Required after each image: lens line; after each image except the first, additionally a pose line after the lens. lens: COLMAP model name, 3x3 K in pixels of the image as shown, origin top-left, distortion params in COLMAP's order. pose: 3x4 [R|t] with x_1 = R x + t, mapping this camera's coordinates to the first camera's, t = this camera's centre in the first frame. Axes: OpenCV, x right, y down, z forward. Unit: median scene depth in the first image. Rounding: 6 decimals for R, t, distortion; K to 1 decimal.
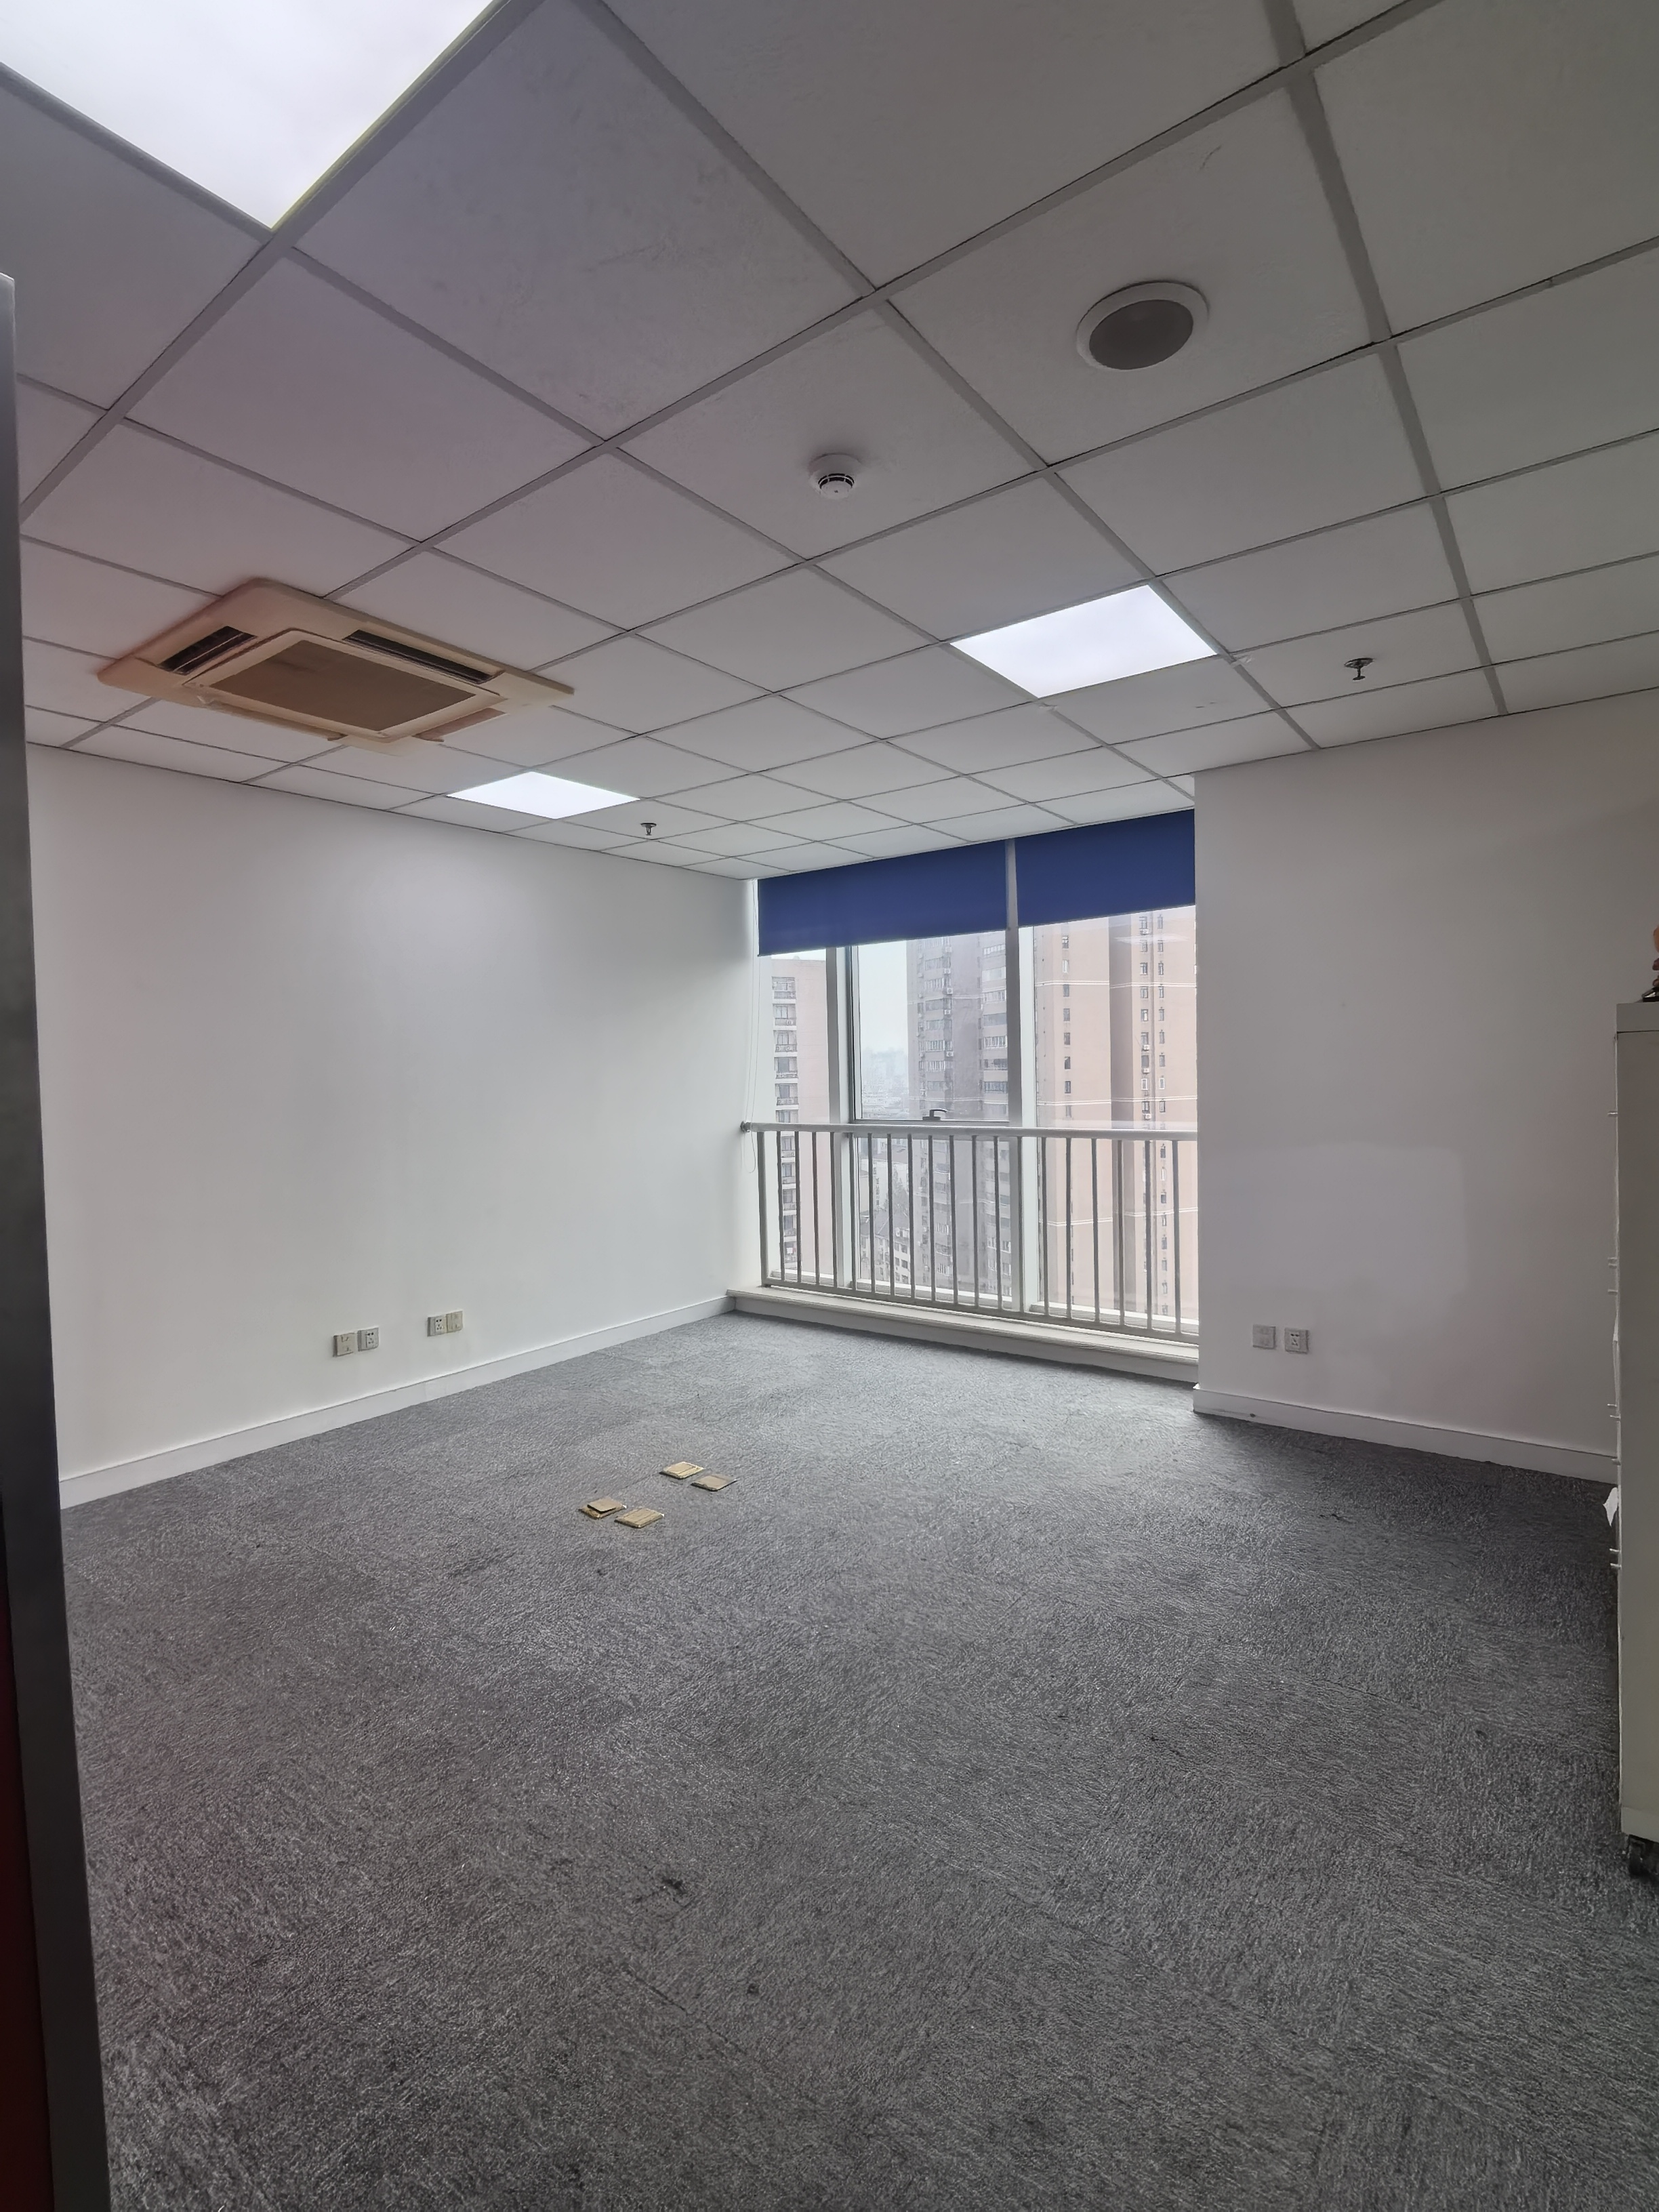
lens RADIAL K [[1045.2, 0, 833.6], [0, 1045.2, 1105.9], [0, 0, 1]] dist [0.001381, 0.000146]
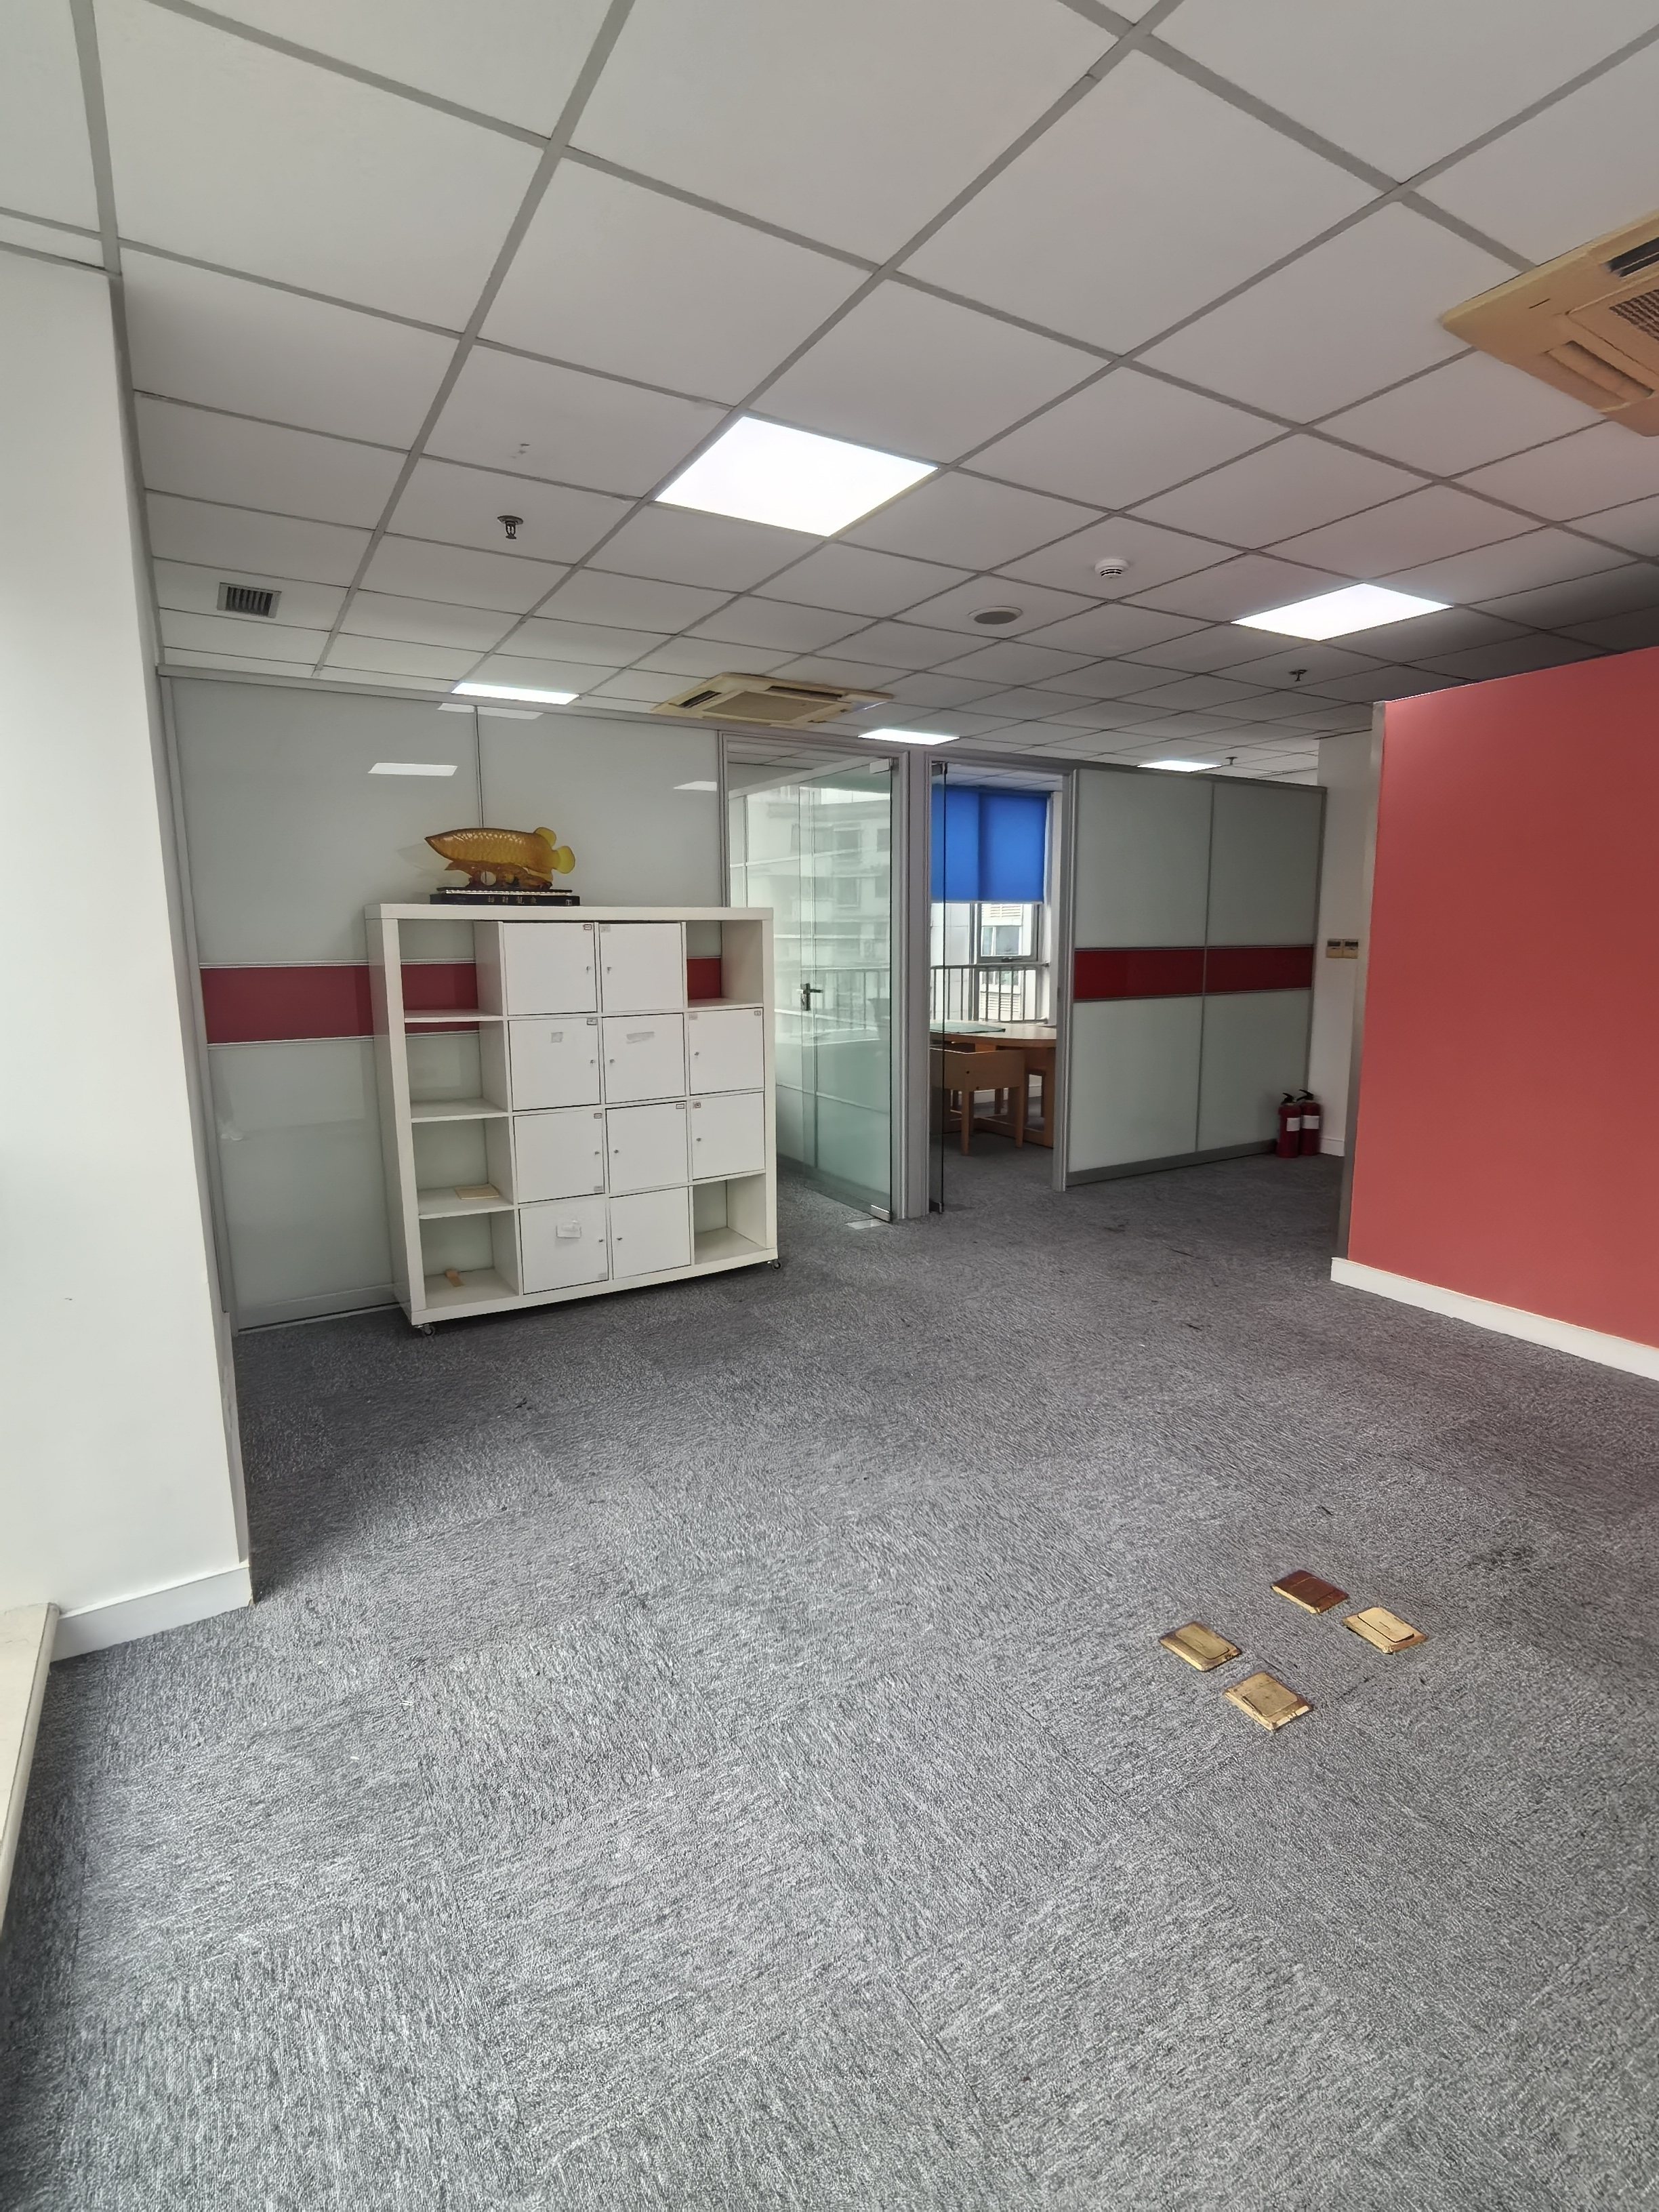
lens RADIAL K [[1045.2, 0, 832.9], [0, 1045.2, 1101.6], [0, 0, 1]] dist [0.001381, 0.000146]
pose [[-0.922584, -0.033723, 0.384319, -0.167610], [0.042697, 0.981128, 0.188589, -0.062472], [-0.383425, 0.190398, -0.903733, 1.854410]]
